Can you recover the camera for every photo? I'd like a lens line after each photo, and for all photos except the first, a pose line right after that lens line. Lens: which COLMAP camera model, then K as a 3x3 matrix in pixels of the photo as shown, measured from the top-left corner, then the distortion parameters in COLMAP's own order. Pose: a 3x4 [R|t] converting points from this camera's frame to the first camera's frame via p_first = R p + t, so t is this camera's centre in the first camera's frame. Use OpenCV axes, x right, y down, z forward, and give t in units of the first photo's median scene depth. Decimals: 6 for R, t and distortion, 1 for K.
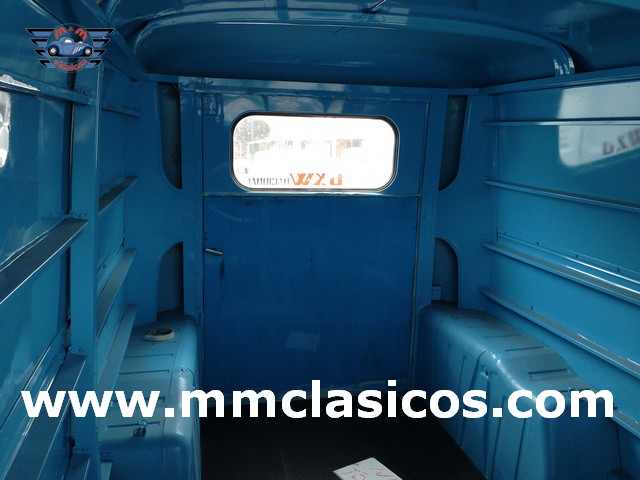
lens RADIAL K [[542.4, 0, 317.4], [0, 542.4, 230.2], [0, 0, 1]] dist [0.002971, -0.140085]
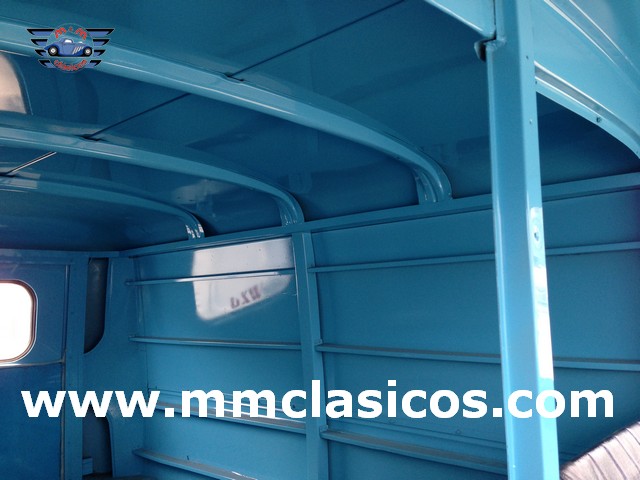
lens RADIAL K [[581.8, 0, 316.4], [0, 581.8, 239.4], [0, 0, 1]] dist [0.129009, -0.226769]
pose [[0.800902, 0.010672, 0.598700, -0.080033], [0.156125, 0.961536, -0.225994, 0.035016], [-0.578083, 0.274471, 0.768430, -0.109991]]
